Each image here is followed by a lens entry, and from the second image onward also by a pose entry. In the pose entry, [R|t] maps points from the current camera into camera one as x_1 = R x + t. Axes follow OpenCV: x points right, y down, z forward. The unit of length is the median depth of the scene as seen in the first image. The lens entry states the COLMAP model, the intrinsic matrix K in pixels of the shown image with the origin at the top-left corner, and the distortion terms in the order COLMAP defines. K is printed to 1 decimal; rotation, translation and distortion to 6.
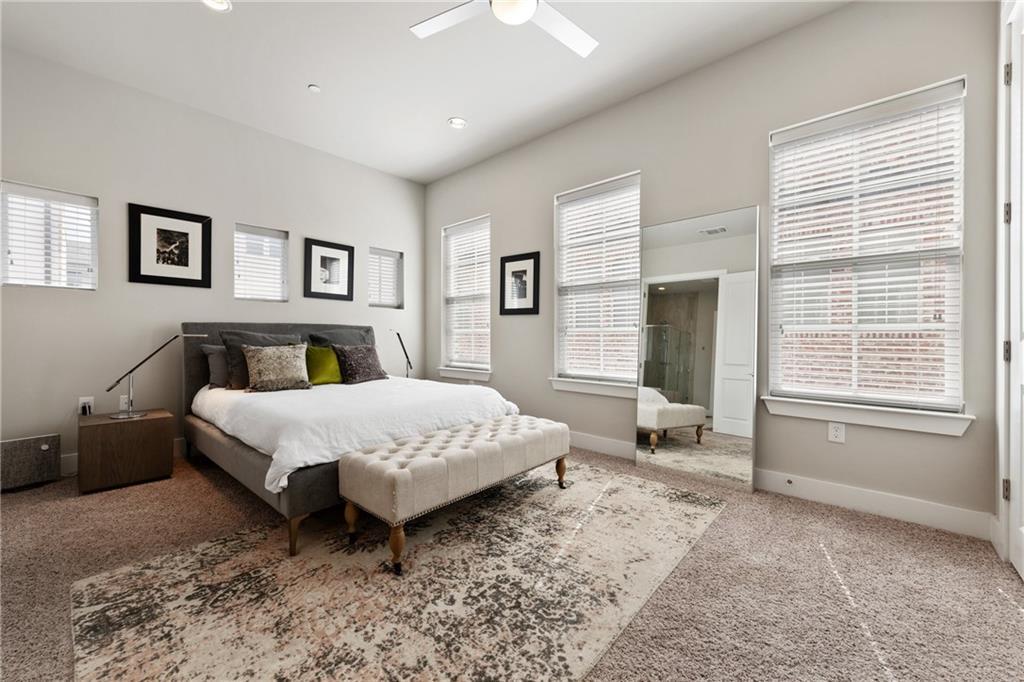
lens RADIAL K [[399.2, 0, 508.7], [0, 399.2, 339.3], [0, 0, 1]] dist [0.001677, 0.000021]
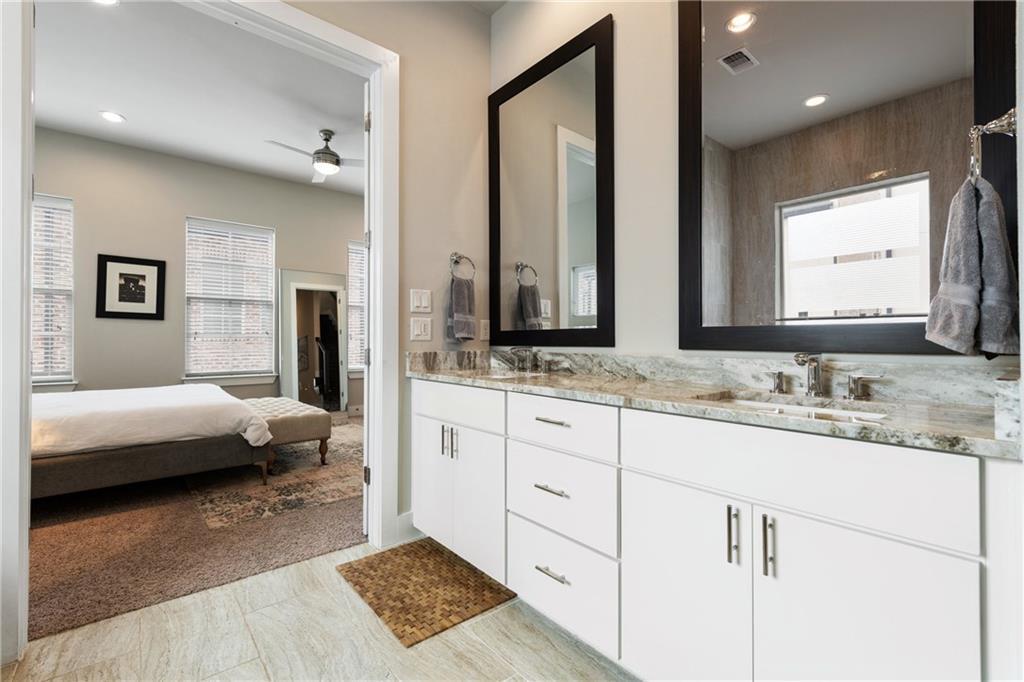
lens RADIAL K [[444.0, 0, 512.9], [0, 444.0, 340.9], [0, 0, 1]] dist [-0.000396, 0.000380]
pose [[0.122304, -0.002797, 0.992489, -2.061048], [0.003504, 0.999991, 0.002387, -0.013011], [-0.992486, 0.003186, 0.122313, -0.149541]]
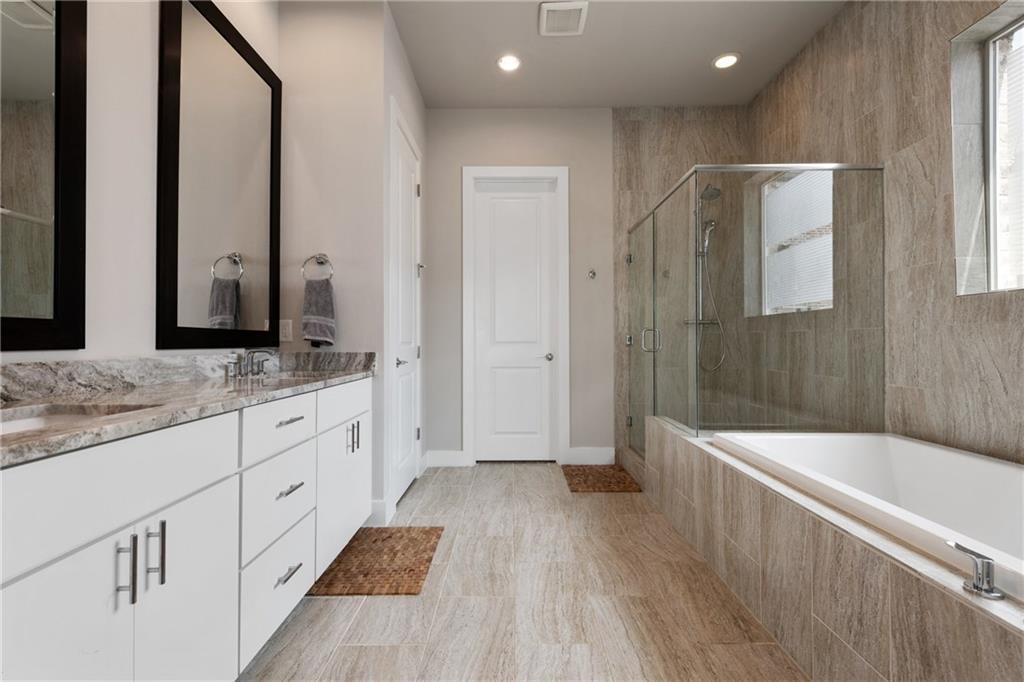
lens RADIAL K [[469.3, 0, 510.8], [0, 469.3, 338.5], [0, 0, 1]] dist [-0.000769, -0.000344]
pose [[-0.743008, -0.007723, -0.669238, -1.003377], [-0.006364, 0.999970, -0.004475, -0.013830], [0.669252, 0.000934, -0.743035, 0.761548]]
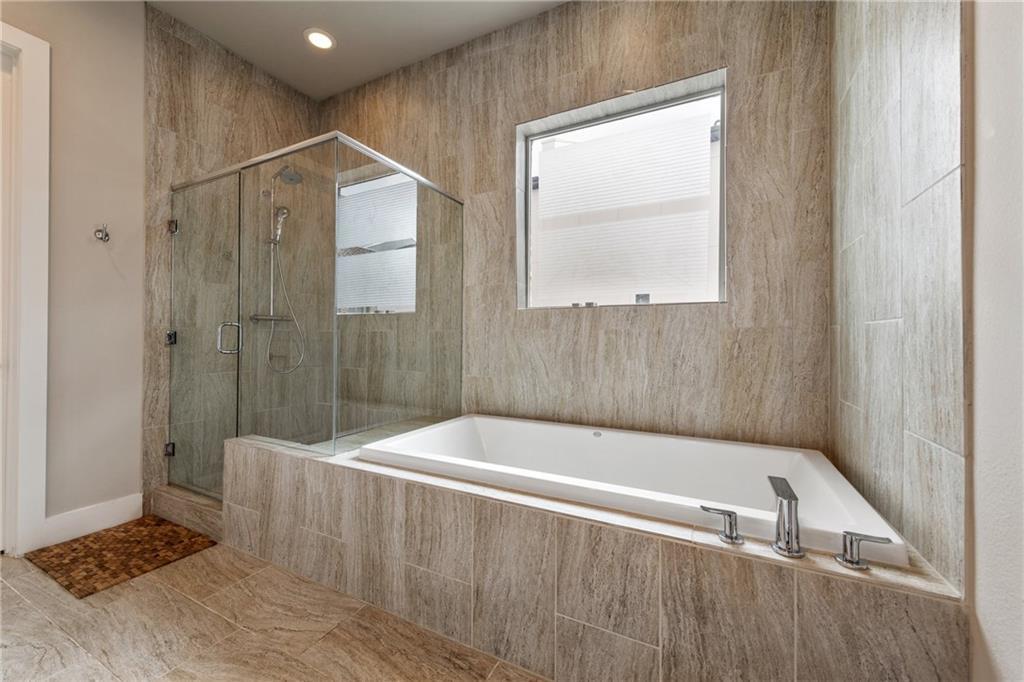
lens RADIAL K [[396.8, 0, 509.5], [0, 396.8, 337.9], [0, 0, 1]] dist [0.009585, -0.002746]
pose [[0.259631, -0.007490, -0.965679, -1.255806], [-0.011415, 0.999876, -0.010825, -0.017087], [0.965640, 0.013834, 0.259513, 0.294633]]
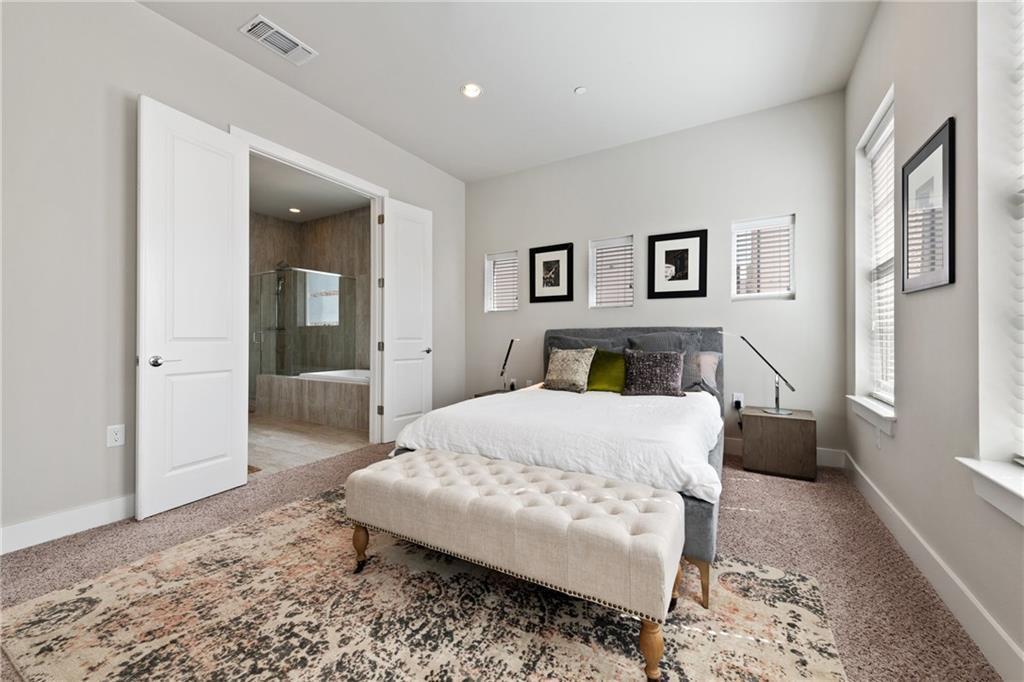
lens RADIAL K [[396.8, 0, 511.7], [0, 396.8, 336.0], [0, 0, 1]] dist [0.009585, -0.002746]
pose [[0.208771, -0.007866, -0.977933, 0.739075], [-0.006595, 0.999934, -0.009451, -0.014772], [0.977942, 0.008422, 0.208706, 1.050049]]
